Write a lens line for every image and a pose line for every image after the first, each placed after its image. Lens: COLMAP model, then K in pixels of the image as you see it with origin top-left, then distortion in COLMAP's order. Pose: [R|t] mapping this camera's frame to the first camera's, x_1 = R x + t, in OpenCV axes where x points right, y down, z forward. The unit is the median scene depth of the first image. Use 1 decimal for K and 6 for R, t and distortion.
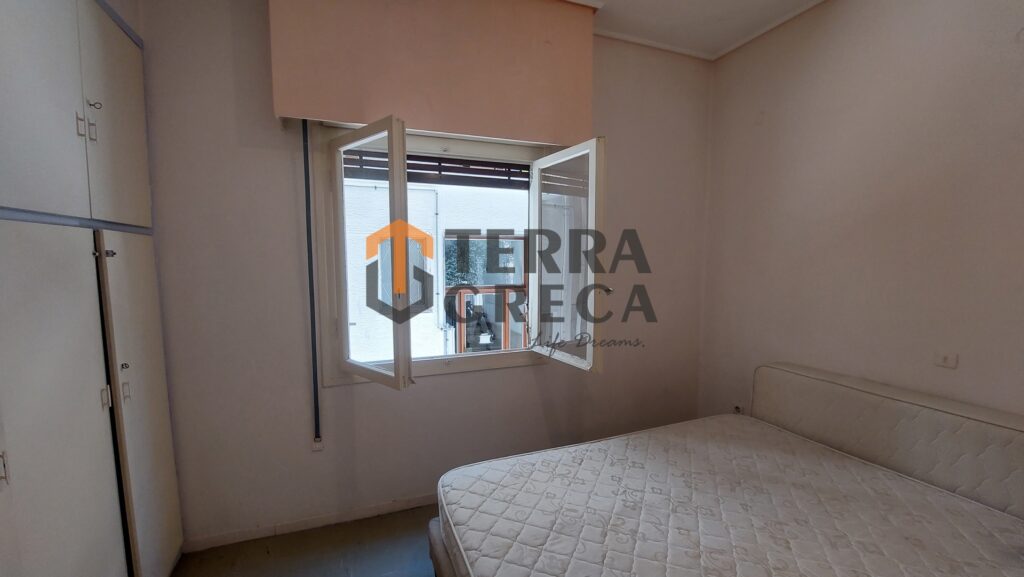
lens RADIAL K [[412.7, 0, 511.5], [0, 412.7, 290.7], [0, 0, 1]] dist [-0.001028, -0.000211]
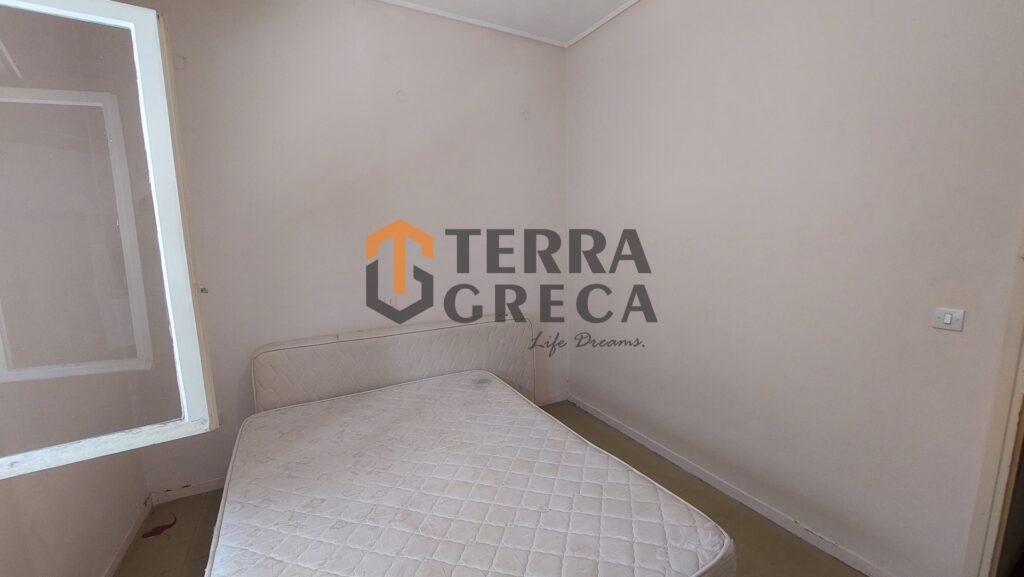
lens RADIAL K [[412.7, 0, 511.5], [0, 412.7, 290.7], [0, 0, 1]] dist [-0.001028, -0.000211]
pose [[-0.117178, -0.135813, 0.983781, -0.484744], [0.094697, 0.984563, 0.147200, -0.054772], [-0.988586, 0.110409, -0.102508, 0.727383]]
